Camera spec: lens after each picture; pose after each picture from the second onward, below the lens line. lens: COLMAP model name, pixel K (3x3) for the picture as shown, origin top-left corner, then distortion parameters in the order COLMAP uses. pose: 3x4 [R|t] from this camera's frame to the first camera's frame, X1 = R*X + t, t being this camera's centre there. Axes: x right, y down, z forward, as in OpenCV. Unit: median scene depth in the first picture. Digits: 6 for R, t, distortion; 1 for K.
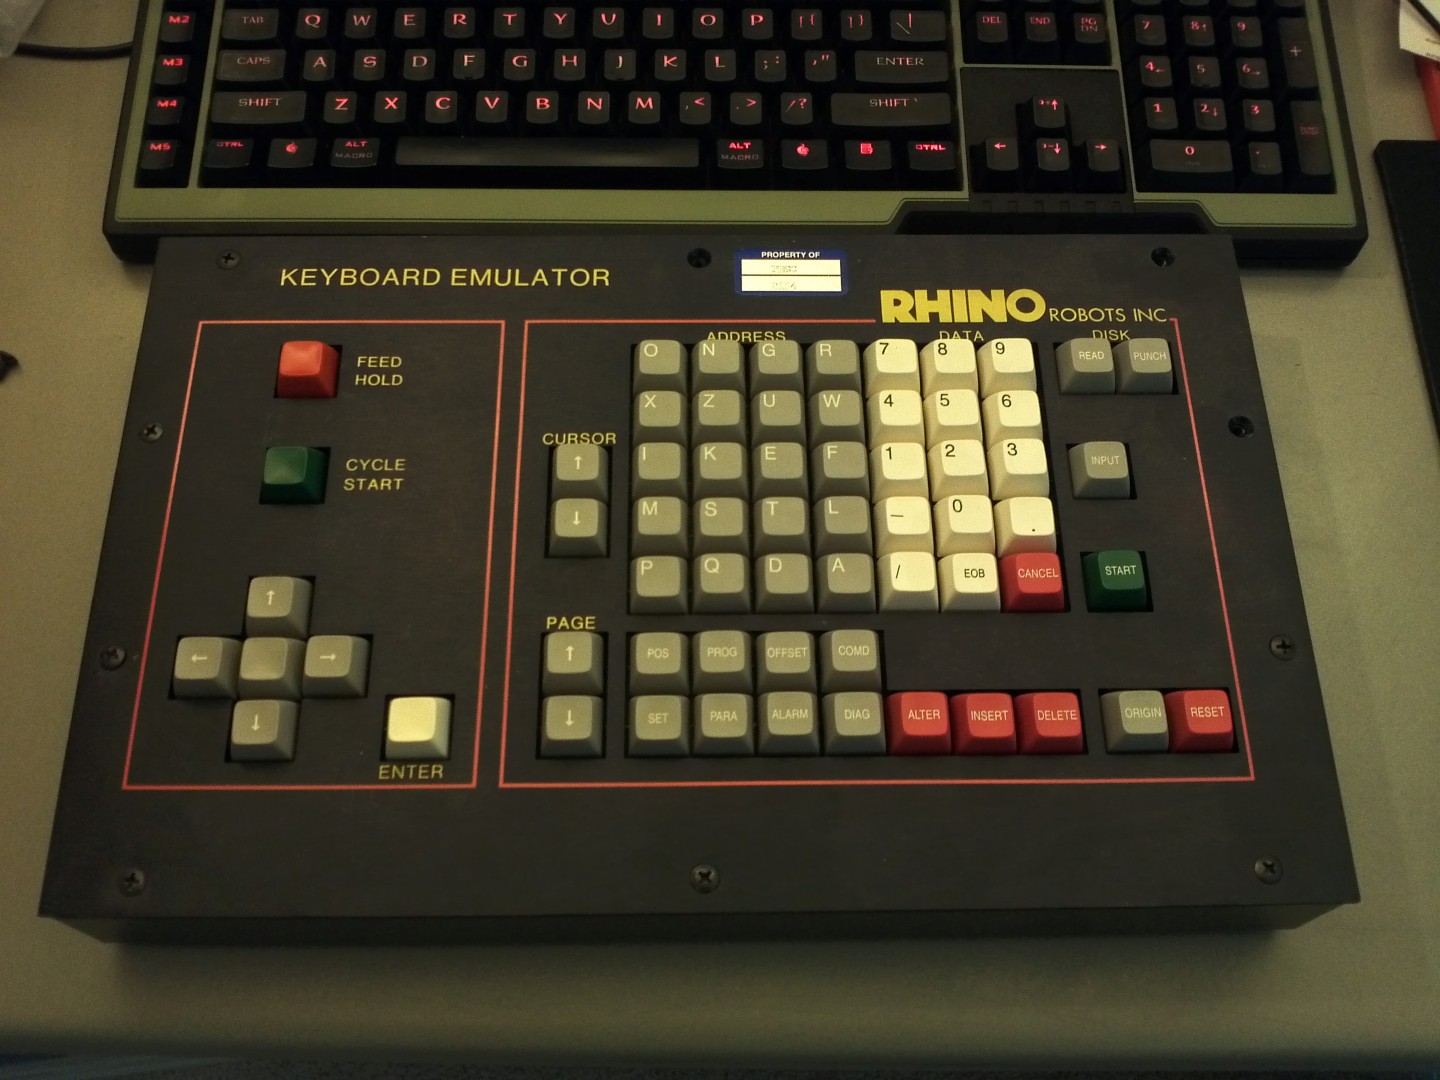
lens RADIAL K [[1561.3, 0, 740.4], [0, 1561.3, 540.9], [0, 0, 1]] dist [-0.092941, -0.341142]
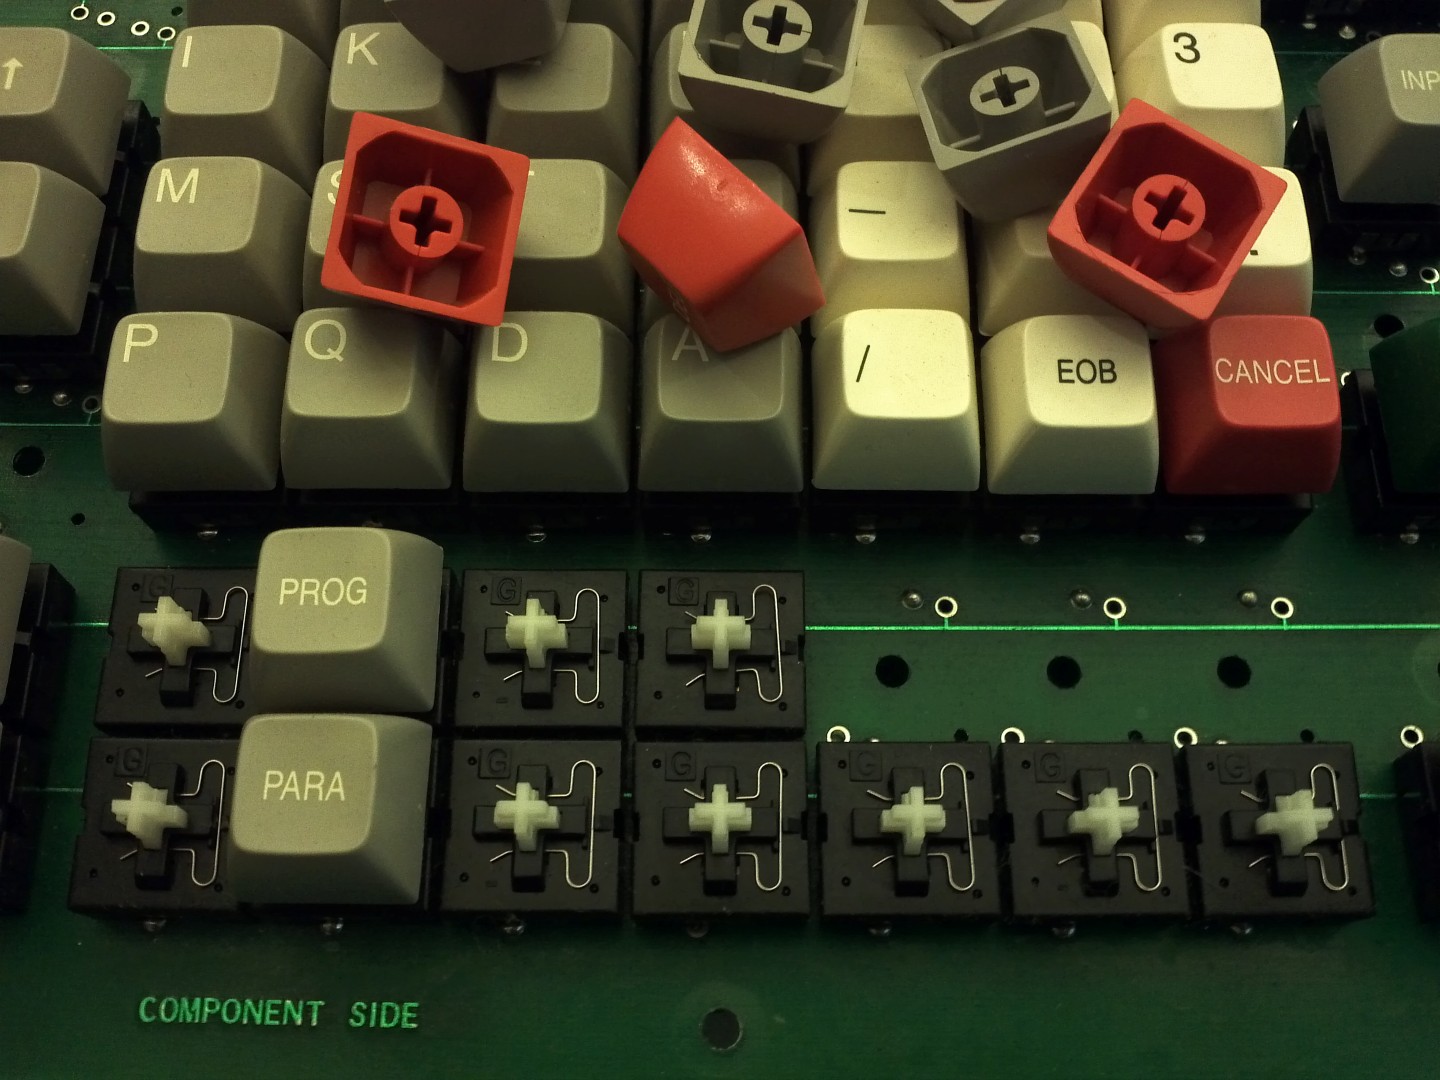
lens RADIAL K [[1574.5, 0, 720.0], [0, 1574.5, 540.0], [0, 0, 1]] dist [-0.010807, -0.332507]
pose [[0.999517, 0.013246, -0.028126, 0.078395], [-0.011569, 0.998194, 0.058951, 0.037965], [0.028856, -0.058597, 0.997865, 0.640590]]
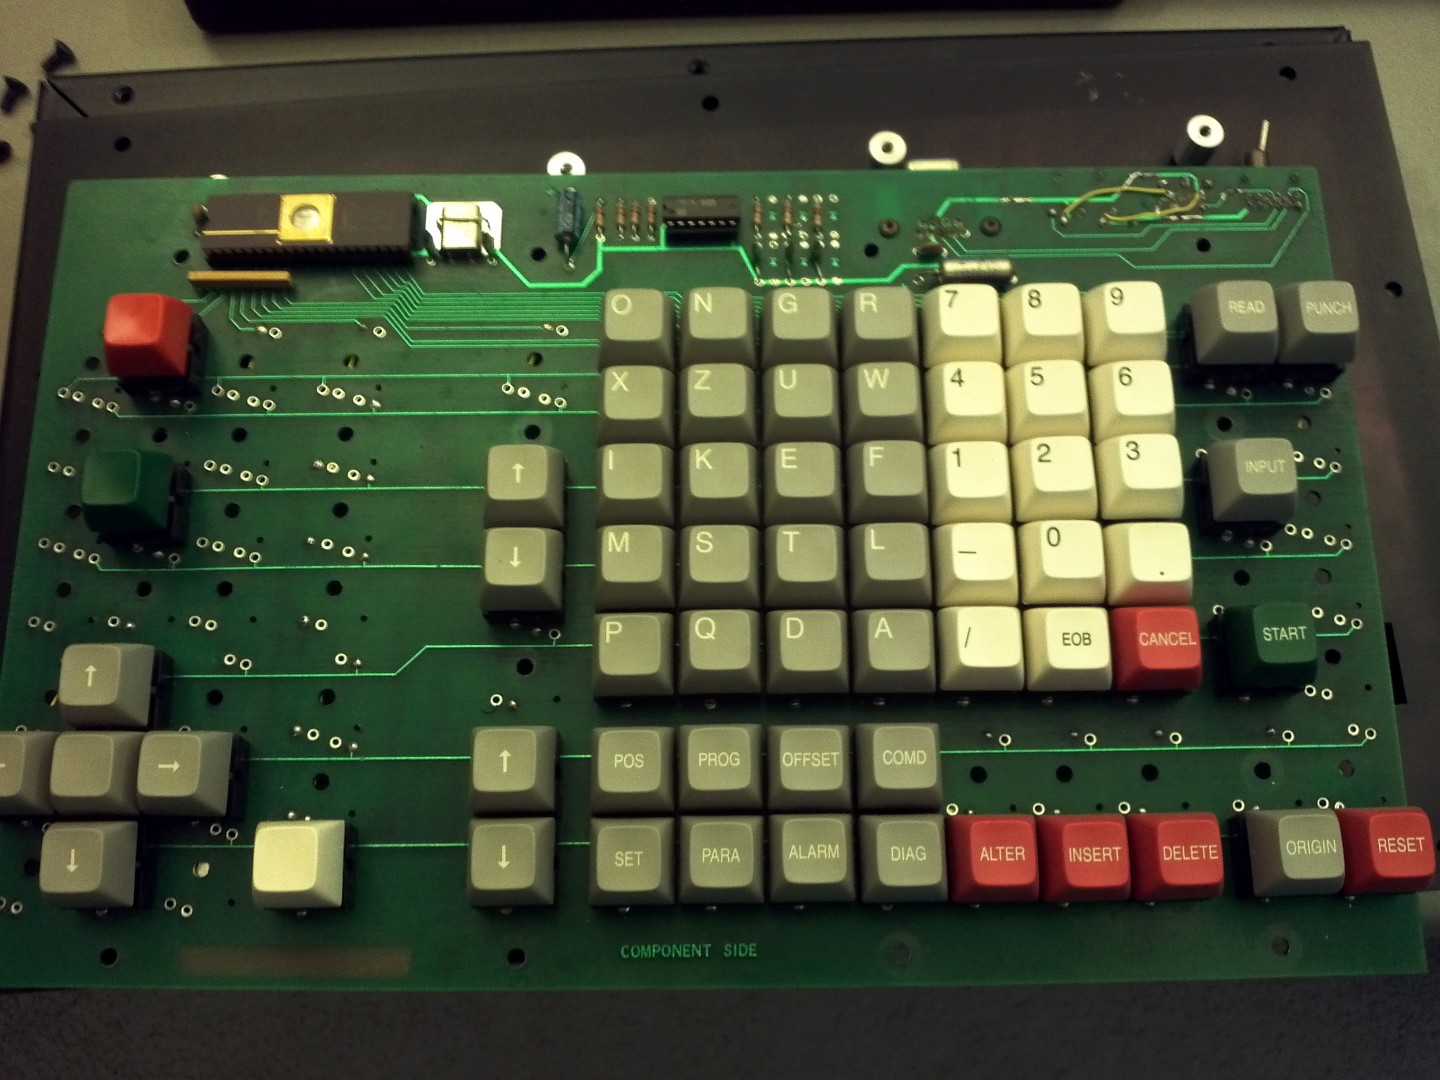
lens RADIAL K [[1574.5, 0, 720.0], [0, 1574.5, 540.0], [0, 0, 1]] dist [-0.010807, -0.332507]
pose [[0.999575, 0.002527, -0.029047, 0.008863], [0.001870, 0.988627, 0.150379, -0.129773], [0.029096, -0.150369, 0.988202, 0.293269]]
